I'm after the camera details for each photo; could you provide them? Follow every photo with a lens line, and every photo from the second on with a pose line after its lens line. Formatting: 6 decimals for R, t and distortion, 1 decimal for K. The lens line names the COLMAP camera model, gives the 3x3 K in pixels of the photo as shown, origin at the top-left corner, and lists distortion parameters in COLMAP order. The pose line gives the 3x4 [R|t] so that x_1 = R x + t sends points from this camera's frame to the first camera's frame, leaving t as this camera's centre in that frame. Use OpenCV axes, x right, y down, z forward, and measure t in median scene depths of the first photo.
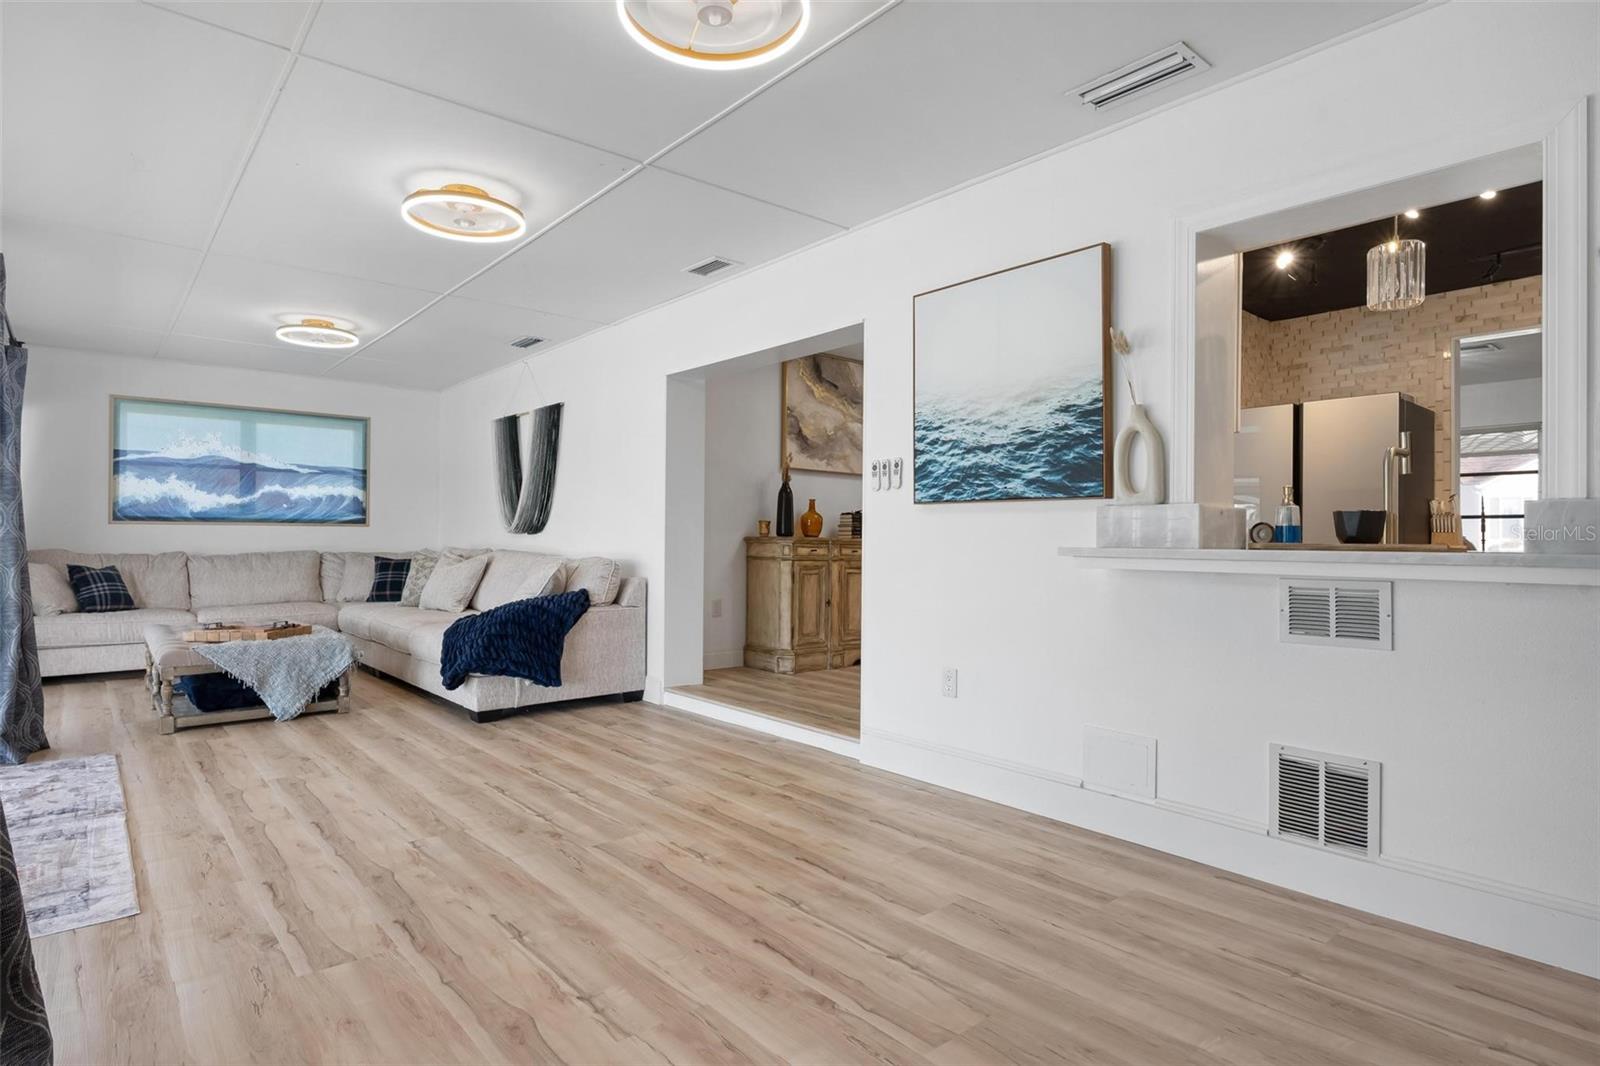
lens RADIAL K [[876.5, 0, 796.4], [0, 876.5, 537.2], [0, 0, 1]] dist [-0.002864, -0.000718]
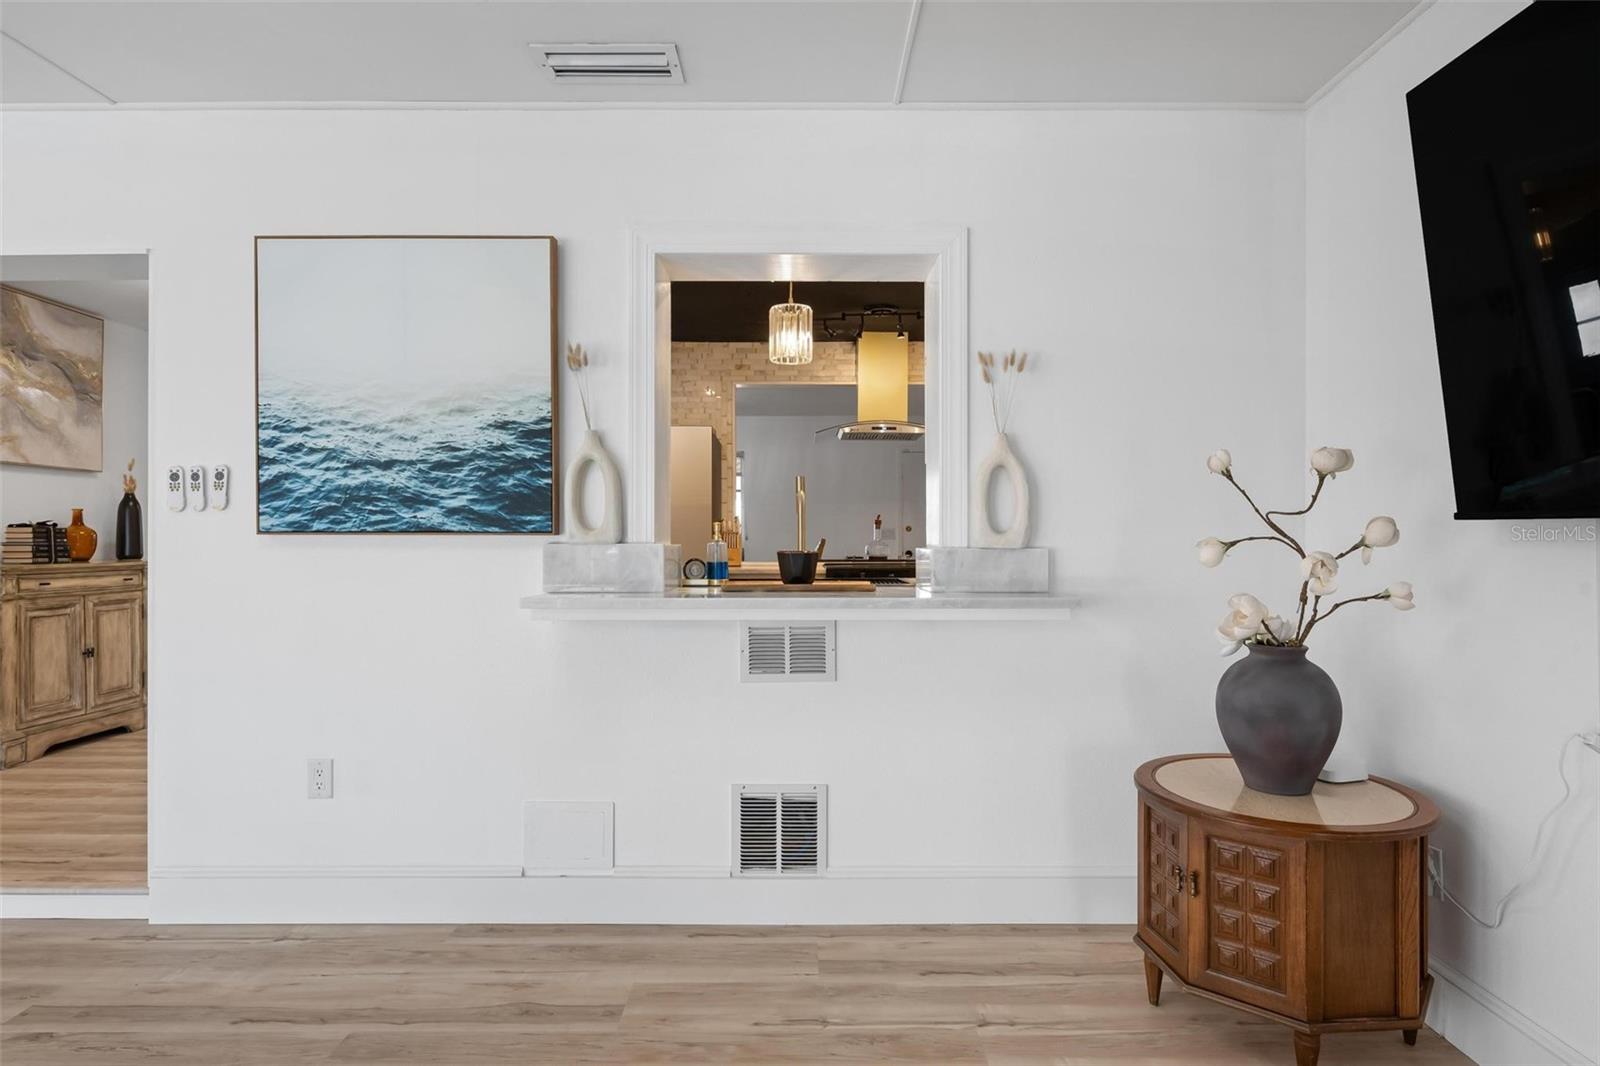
lens RADIAL K [[876.5, 0, 809.6], [0, 876.5, 533.9], [0, 0, 1]] dist [-0.002864, -0.000718]
pose [[0.634129, -0.007925, 0.773187, -0.153598], [0.001666, 0.999959, 0.008883, -0.052565], [-0.773226, -0.004344, 0.634116, 0.260678]]
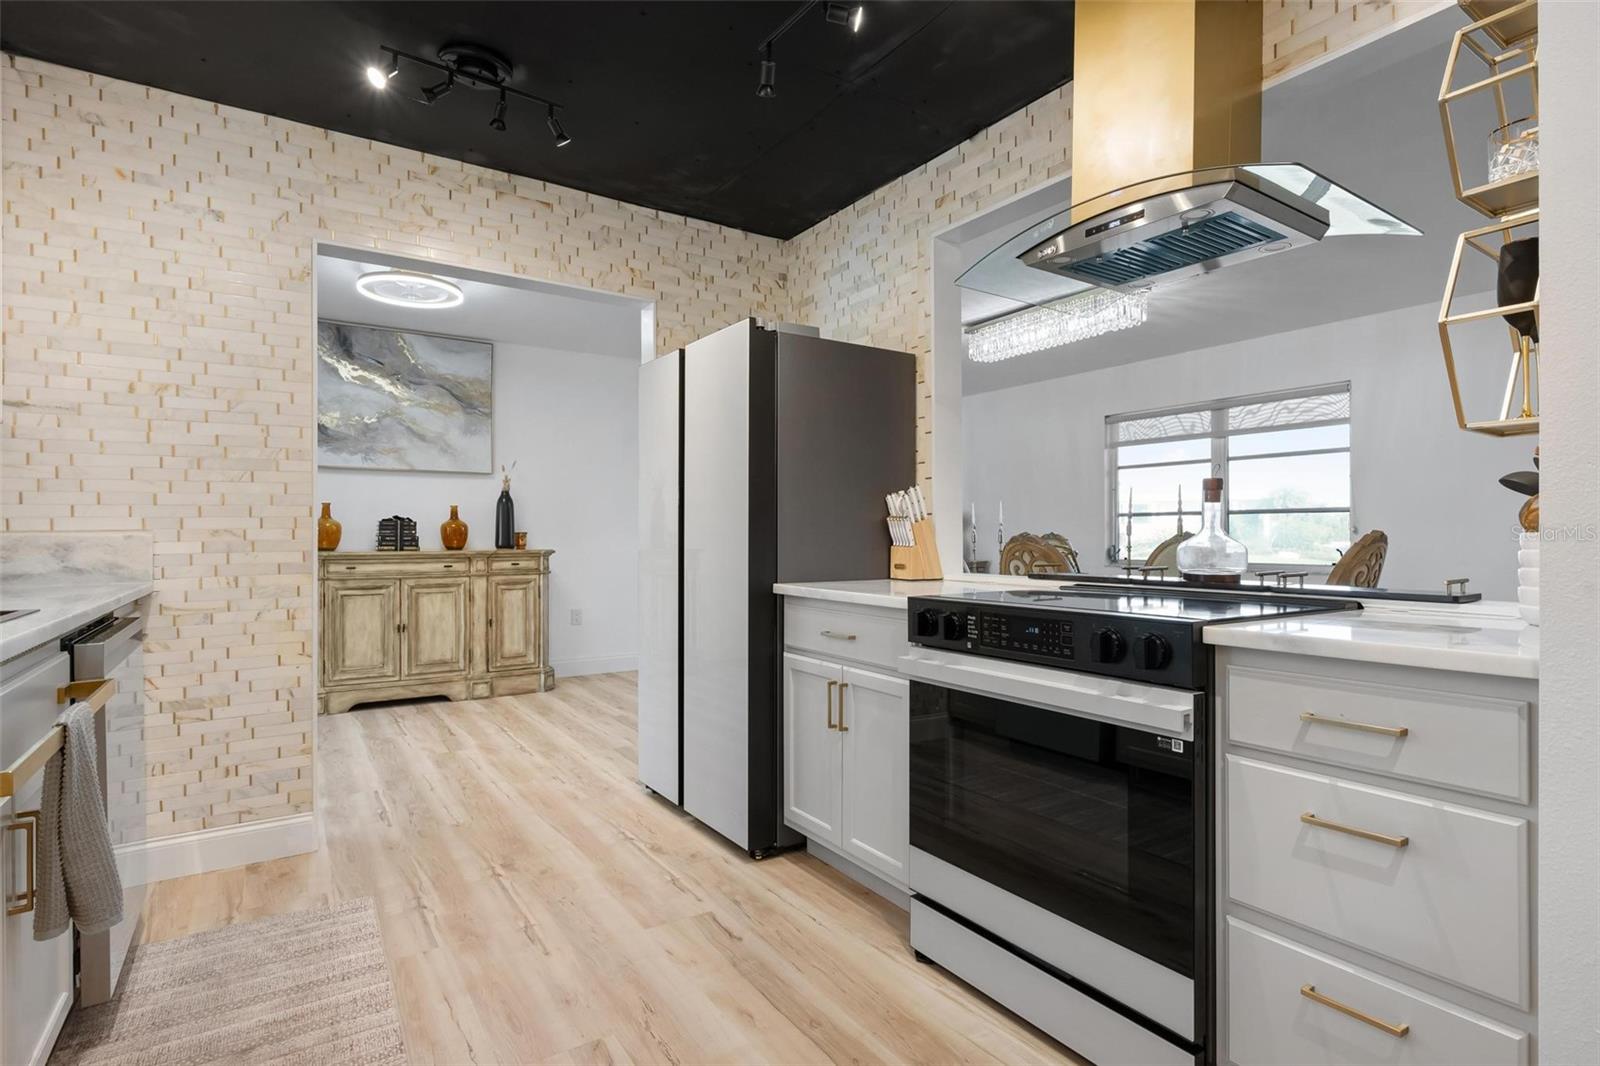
lens RADIAL K [[809.9, 0, 810.3], [0, 809.9, 531.9], [0, 0, 1]] dist [-0.015469, 0.001355]
pose [[0.993412, -0.010849, -0.114083, 1.104427], [0.011017, 0.999939, 0.000844, -0.024627], [0.114067, -0.002095, 0.993471, 0.629891]]
